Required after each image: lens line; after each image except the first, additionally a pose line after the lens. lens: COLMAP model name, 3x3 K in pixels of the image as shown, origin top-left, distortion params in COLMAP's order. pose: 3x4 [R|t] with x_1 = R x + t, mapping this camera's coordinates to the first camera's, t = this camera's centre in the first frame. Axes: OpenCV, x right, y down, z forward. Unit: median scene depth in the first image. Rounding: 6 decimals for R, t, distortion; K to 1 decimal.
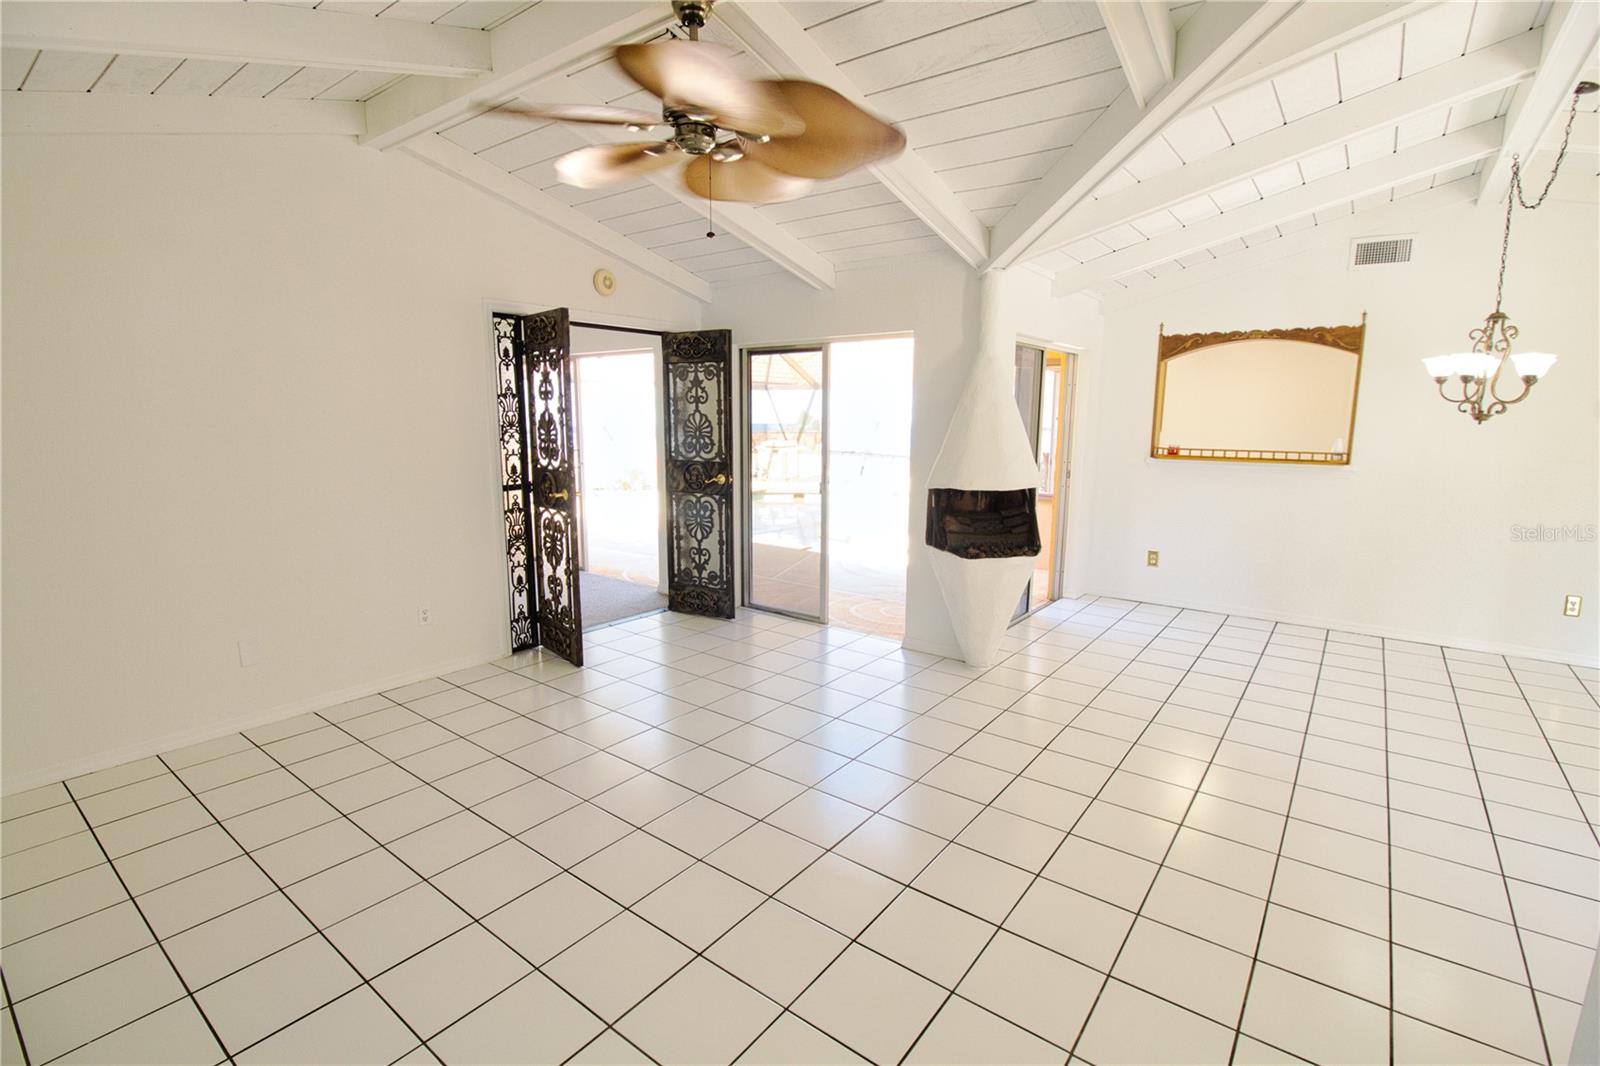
lens RADIAL K [[743.5, 0, 837.1], [0, 743.5, 546.5], [0, 0, 1]] dist [-0.004041, -0.006431]
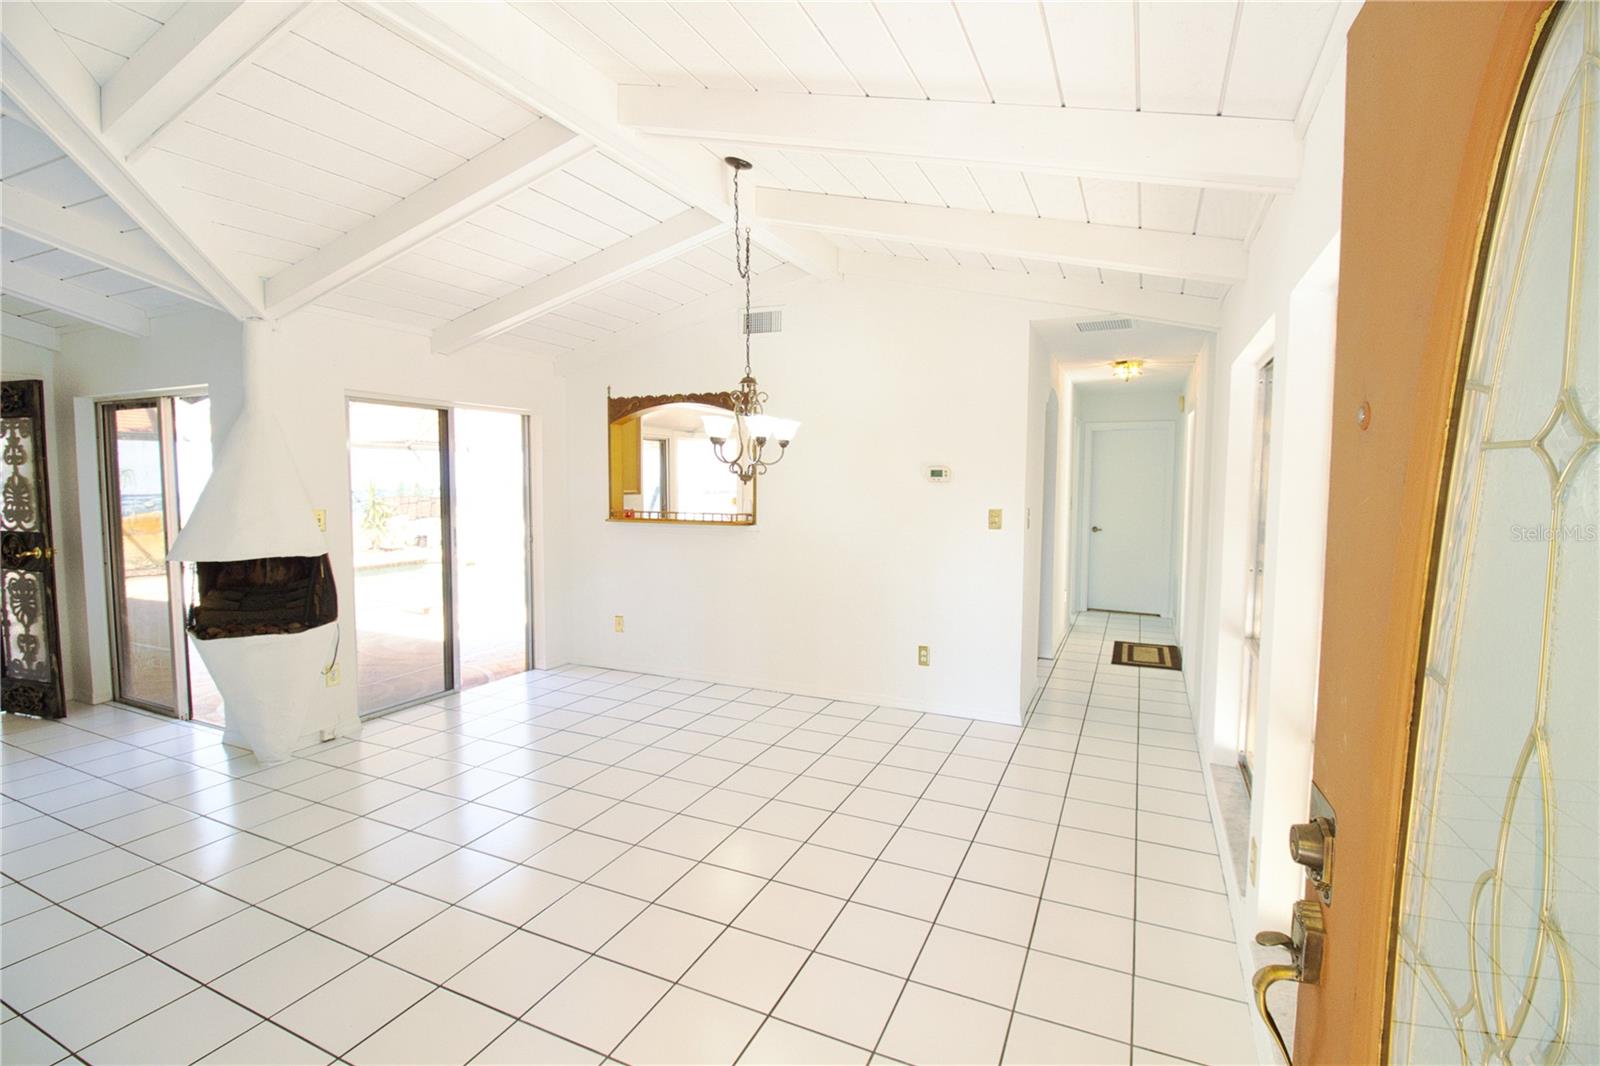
lens RADIAL K [[743.5, 0, 843.1], [0, 743.5, 527.9], [0, 0, 1]] dist [-0.004041, -0.006431]
pose [[0.976017, -0.014981, 0.217180, 0.559233], [0.038722, 0.993667, -0.105478, 0.005357], [-0.214225, 0.111358, 0.970416, -0.013158]]
